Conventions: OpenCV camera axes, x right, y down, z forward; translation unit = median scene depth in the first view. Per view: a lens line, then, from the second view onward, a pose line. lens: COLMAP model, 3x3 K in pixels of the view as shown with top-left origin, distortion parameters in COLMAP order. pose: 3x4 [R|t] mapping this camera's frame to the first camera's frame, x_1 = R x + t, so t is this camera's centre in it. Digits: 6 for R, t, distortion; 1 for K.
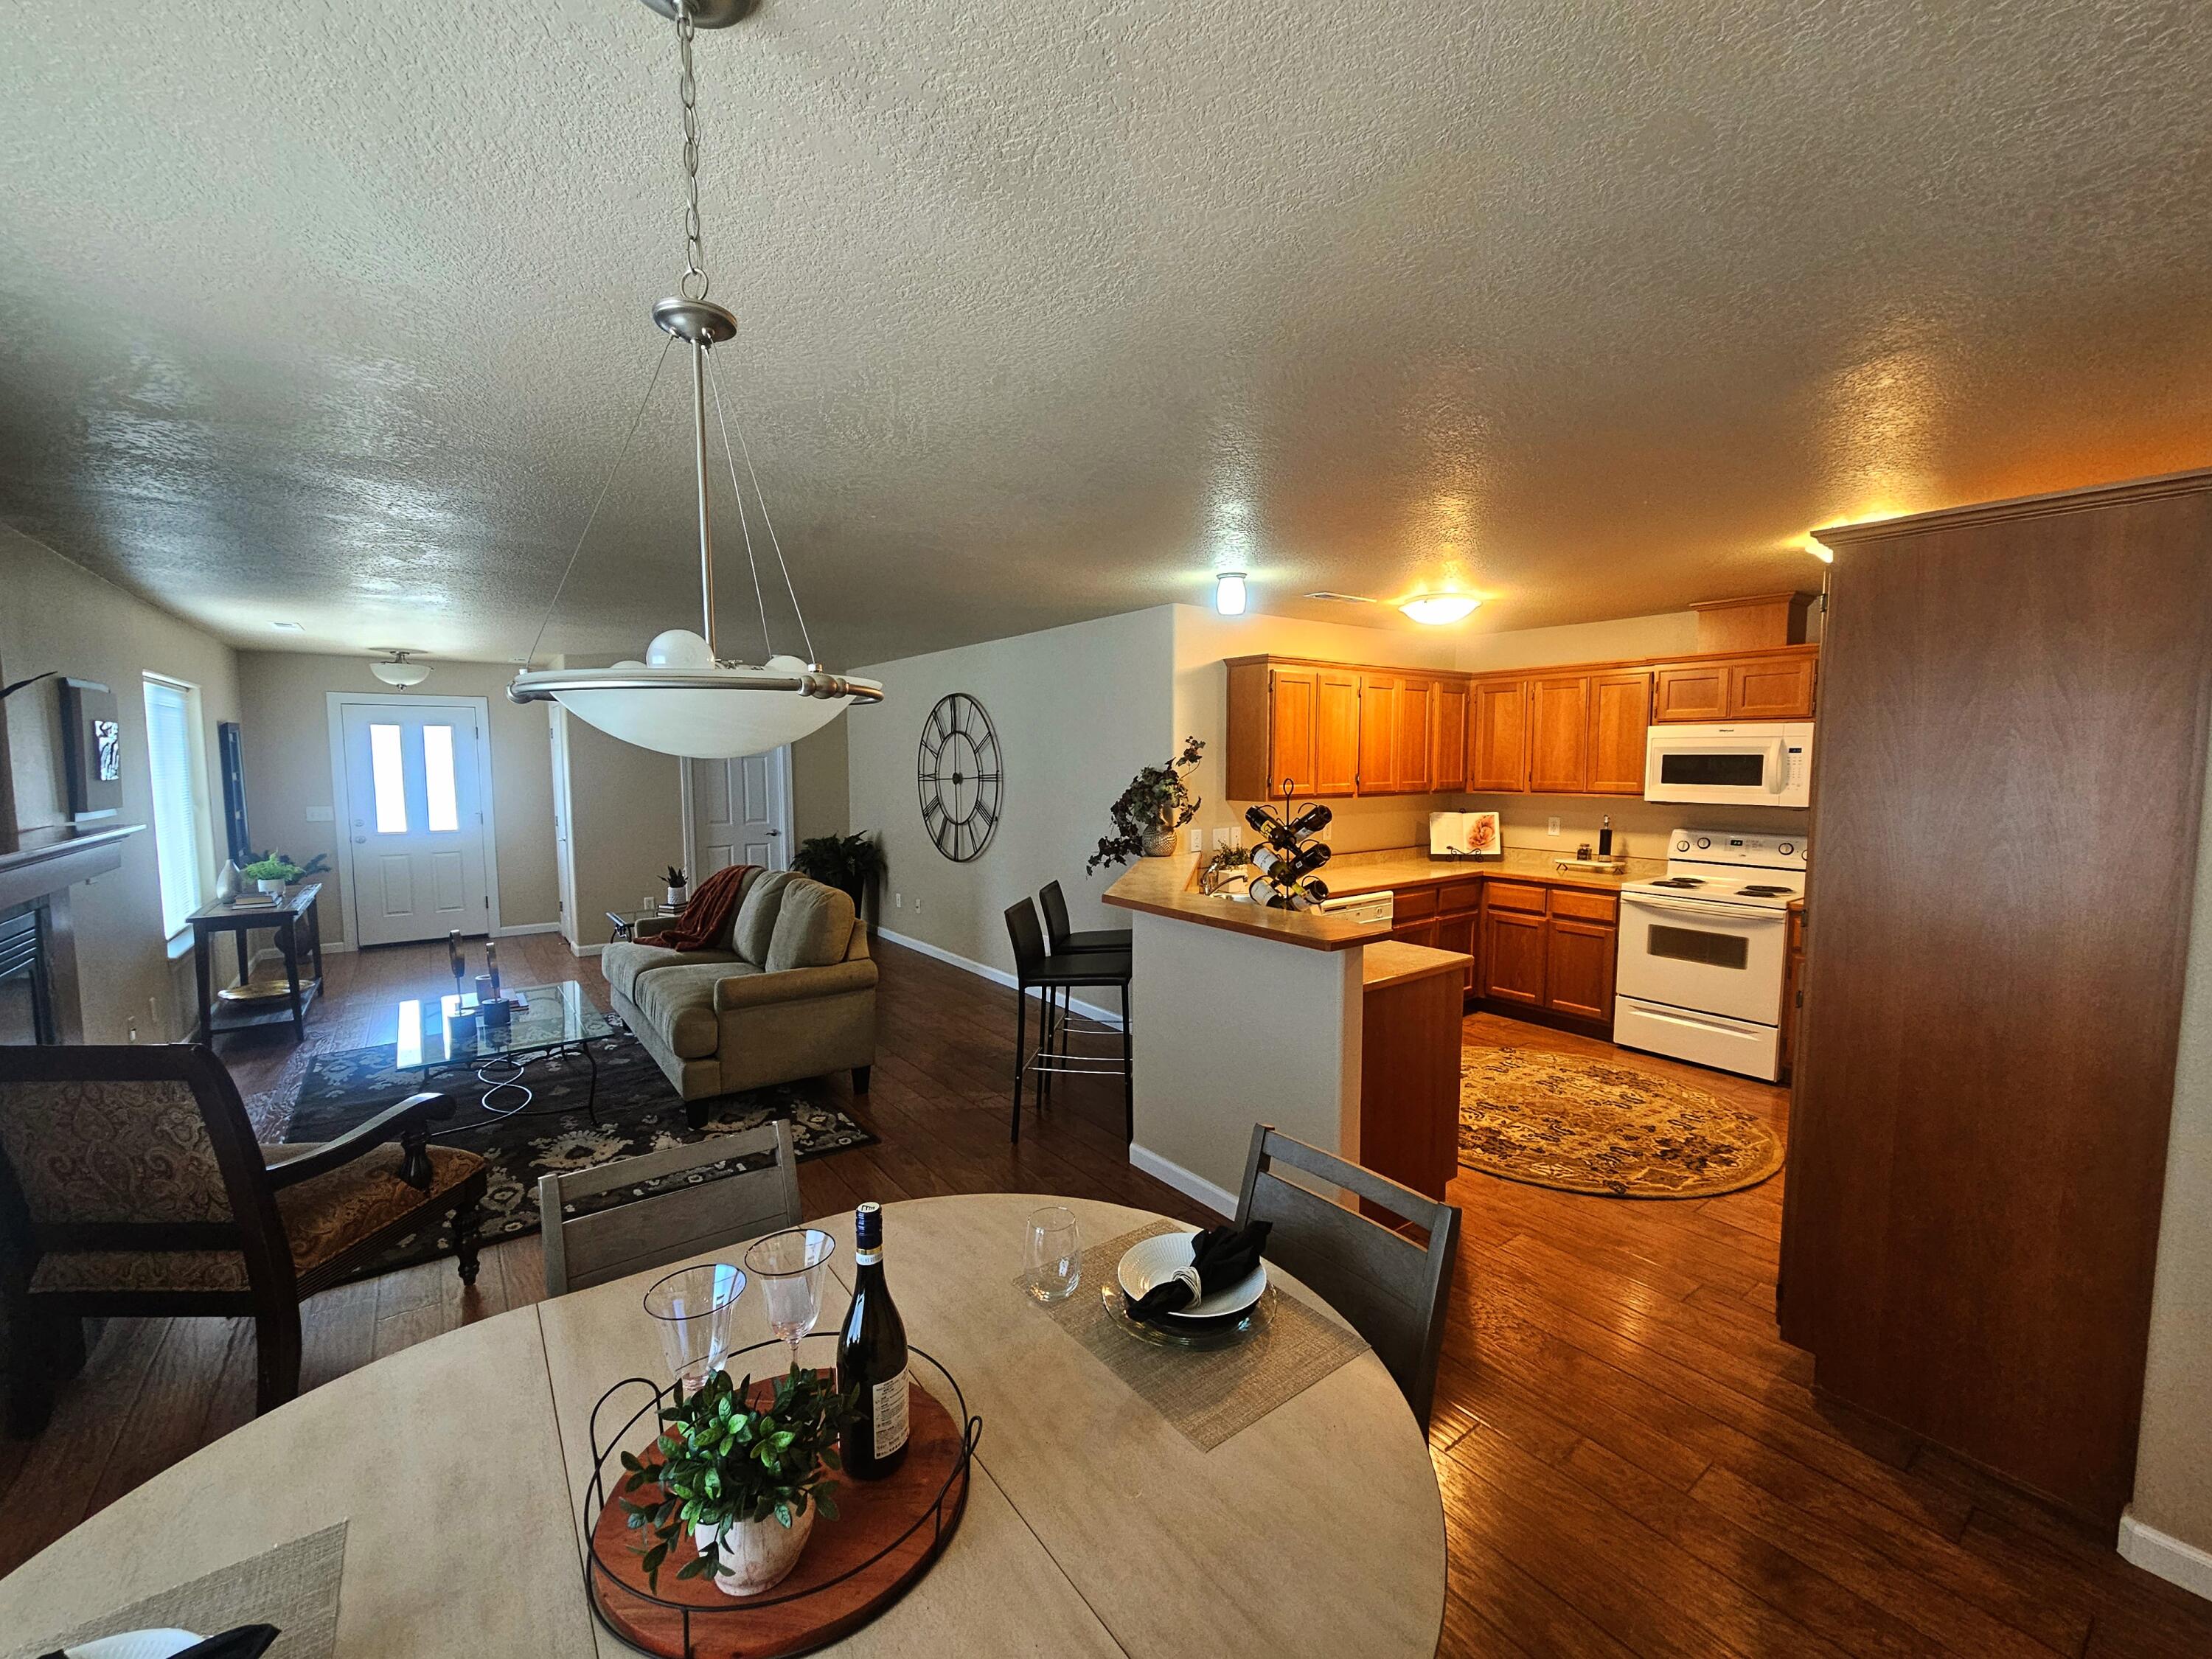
lens RADIAL K [[898.7, 0, 1096.8], [0, 898.7, 830.2], [0, 0, 1]] dist [-0.011508, -0.000025]
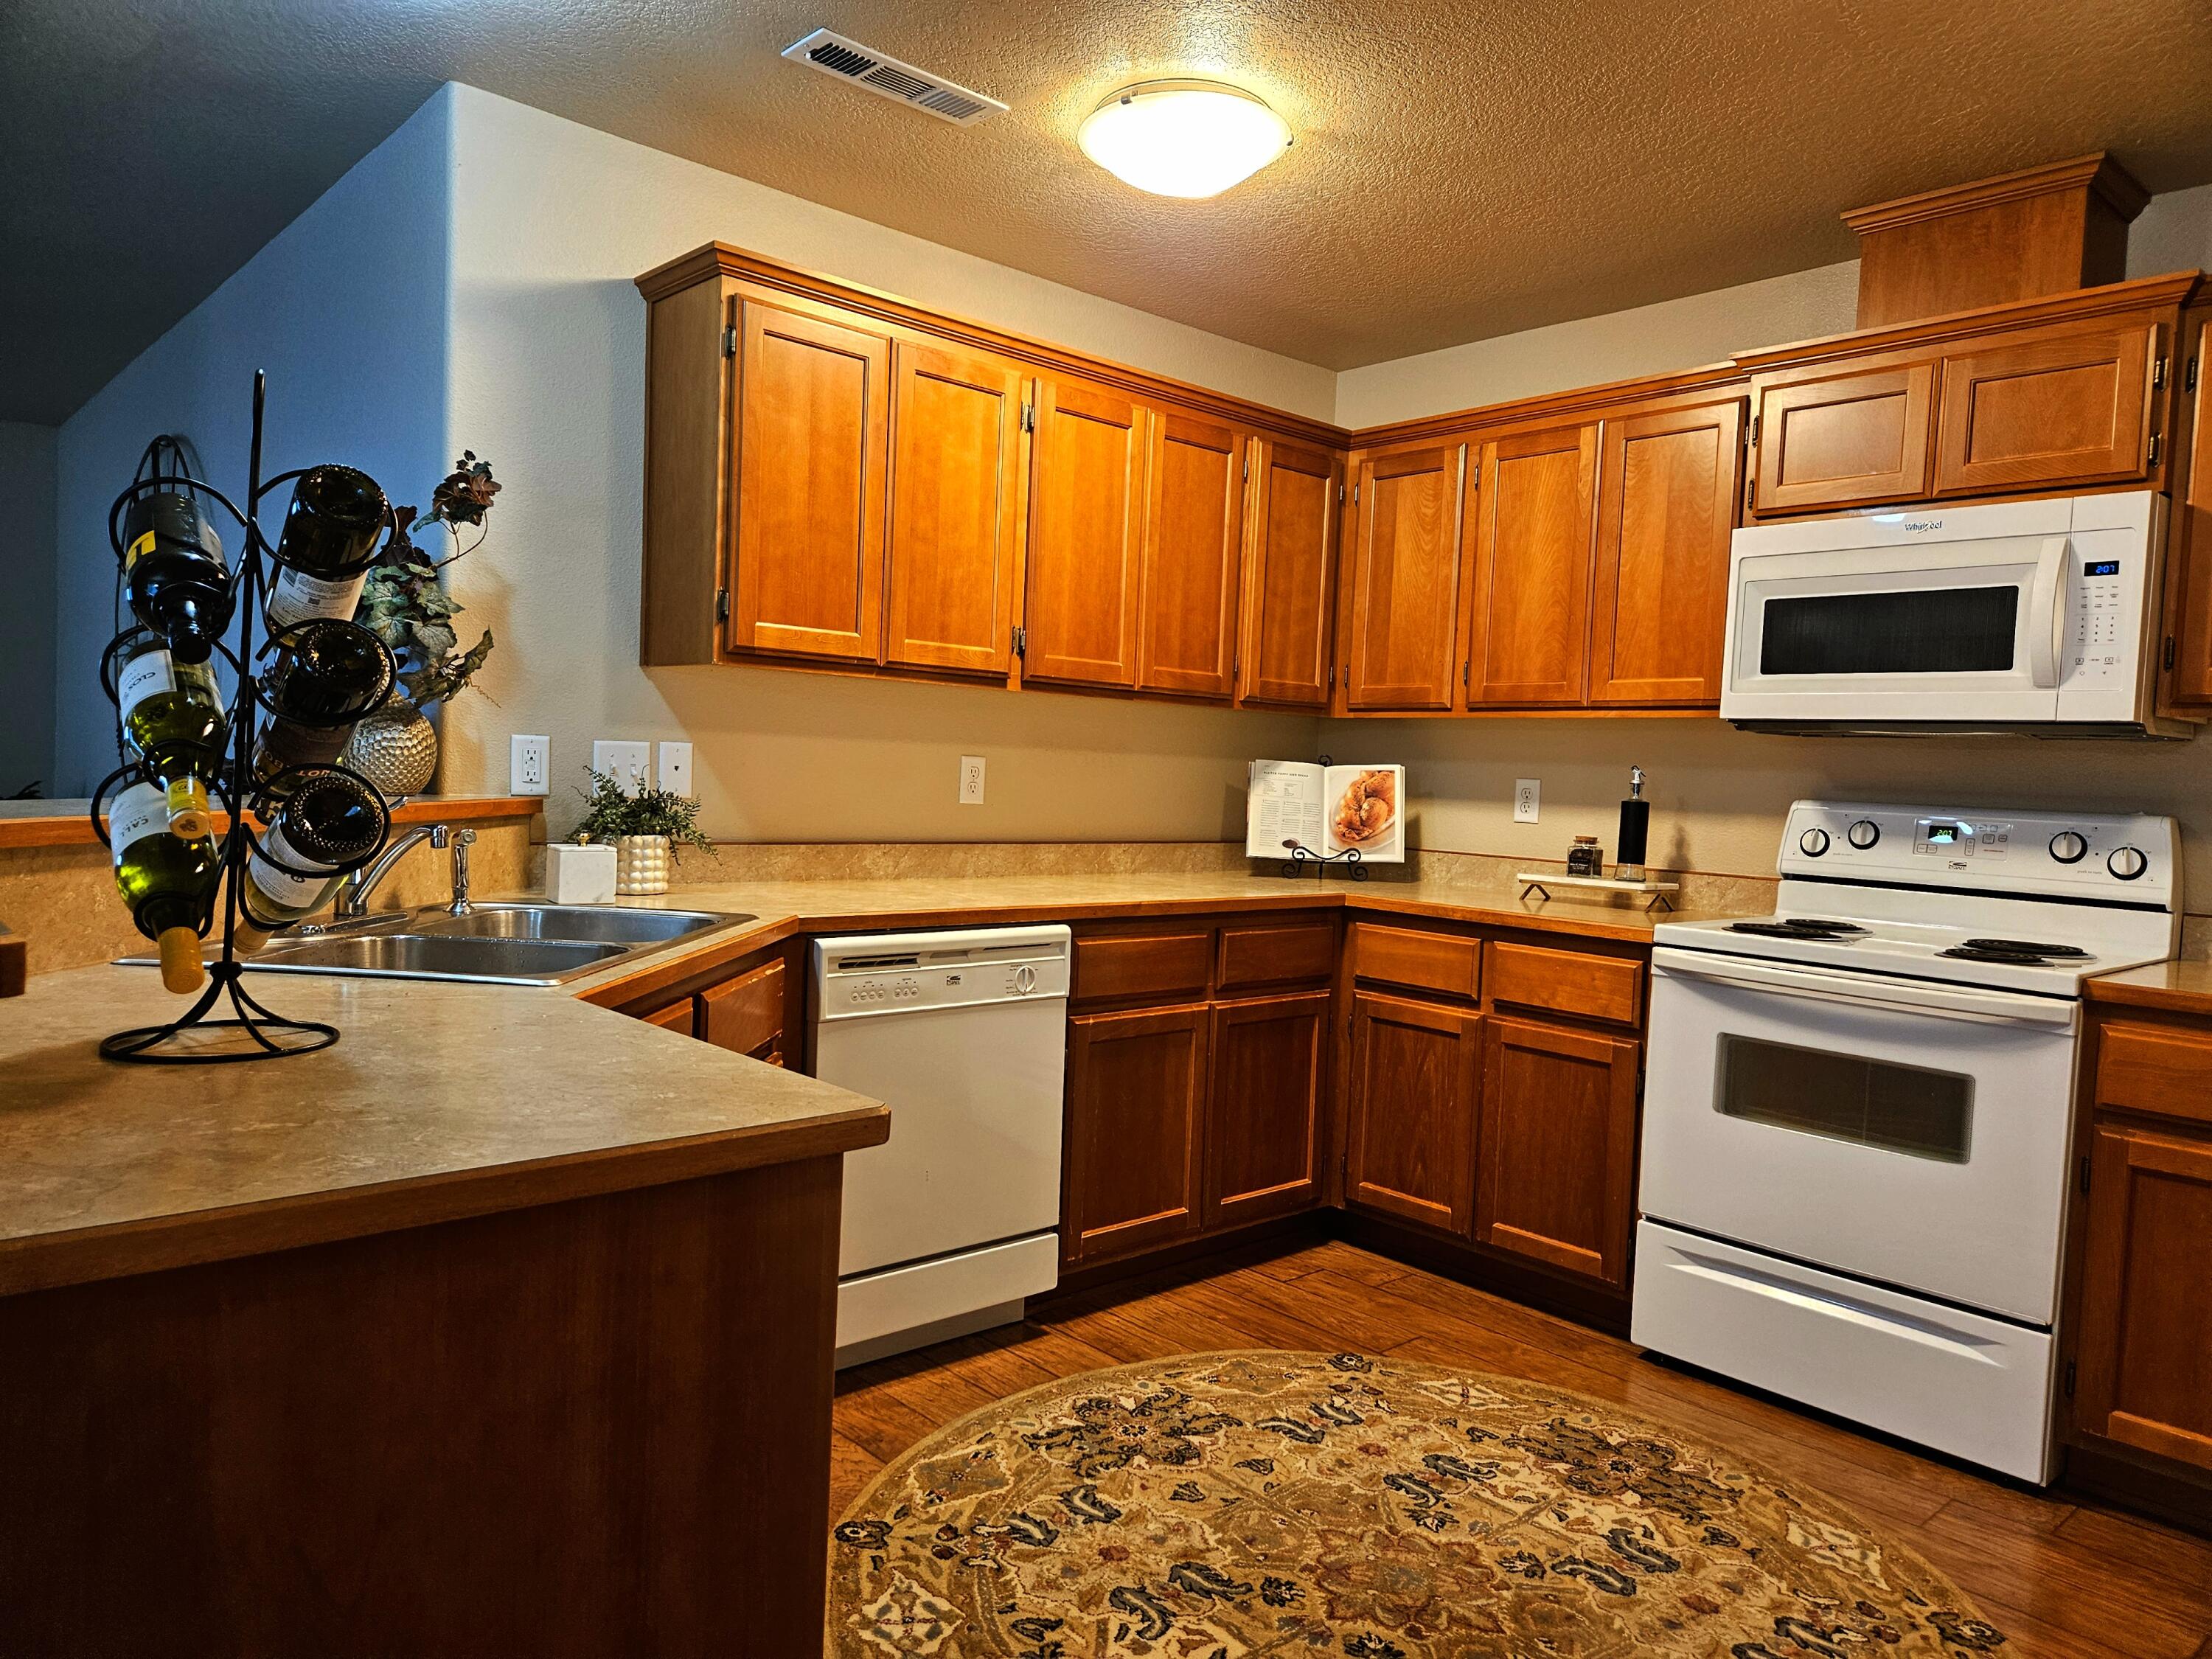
lens RADIAL K [[1465.1, 0, 1090.0], [0, 1465.1, 826.3], [0, 0, 1]] dist [0.076266, -0.070224]
pose [[0.993925, 0.040692, 0.102256, 0.277398], [-0.036758, 0.998521, -0.040068, 0.051442], [-0.103735, 0.036066, 0.993951, 0.389902]]
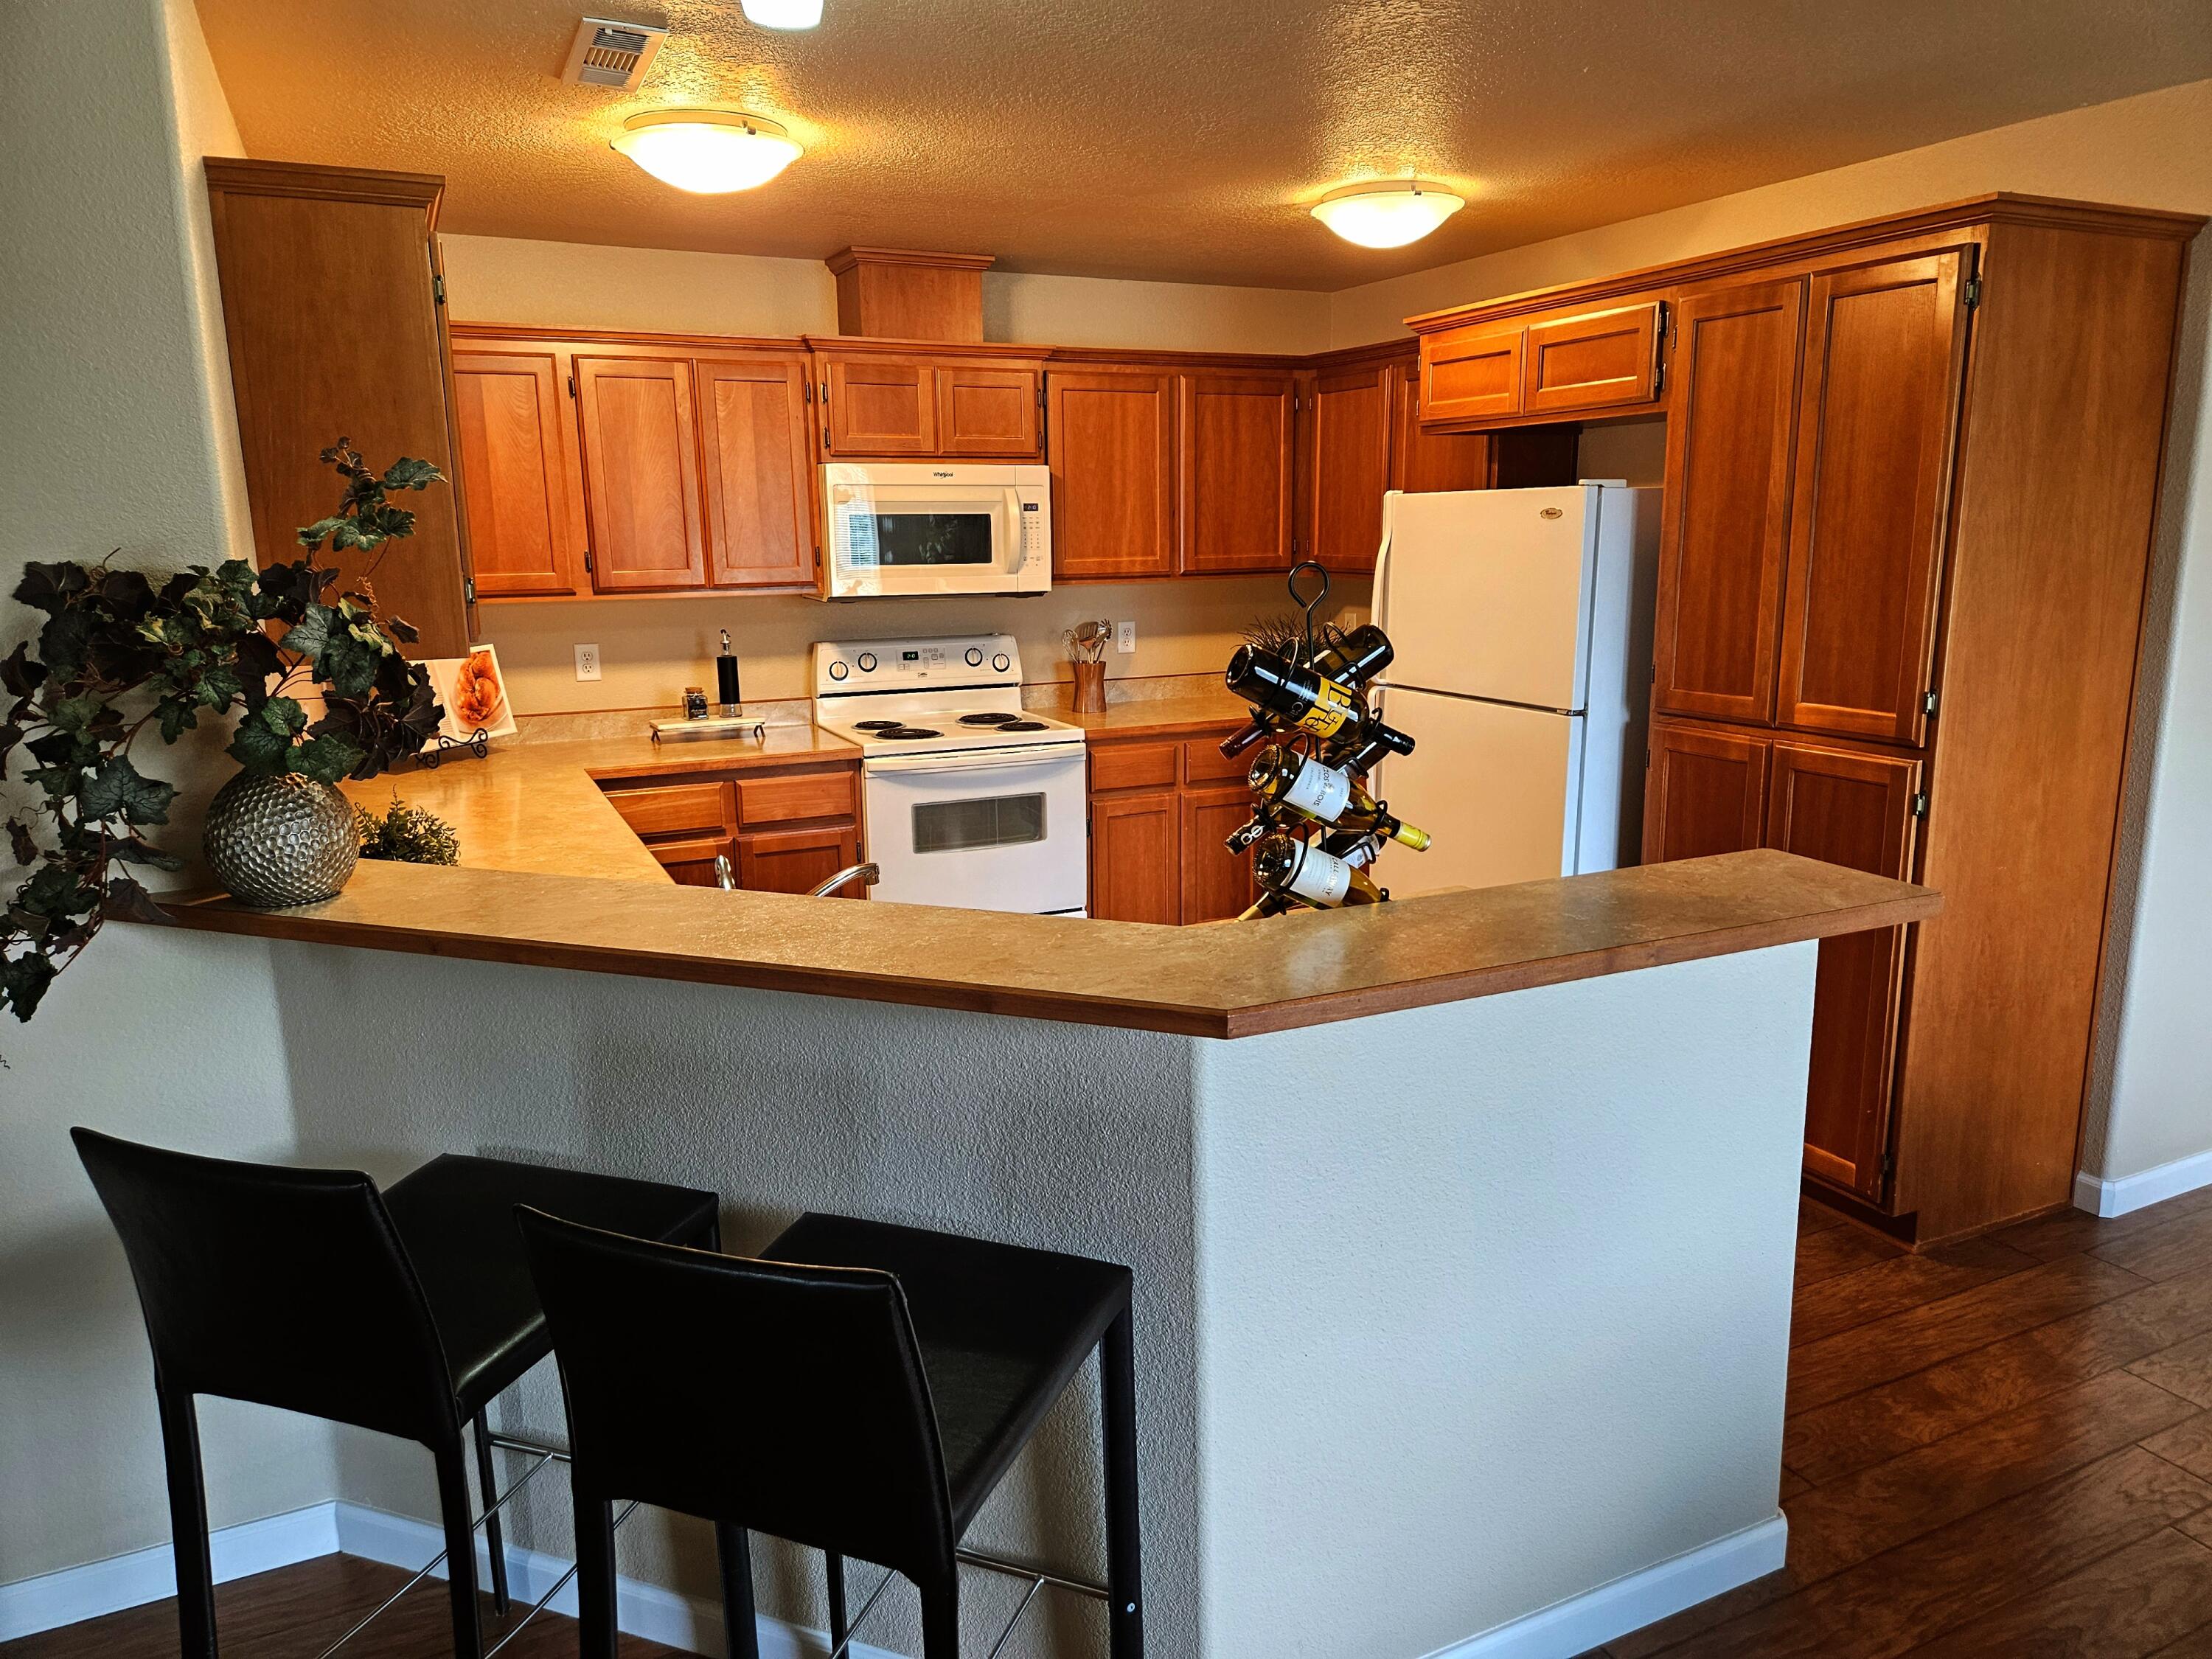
lens RADIAL K [[1482.1, 0, 1109.2], [0, 1482.1, 808.1], [0, 0, 1]] dist [0.094528, -0.085920]
pose [[0.191746, -0.187770, 0.963315, -0.300248], [0.093237, 0.980574, 0.172575, -0.049180], [-0.977006, 0.056726, 0.205528, 0.650577]]
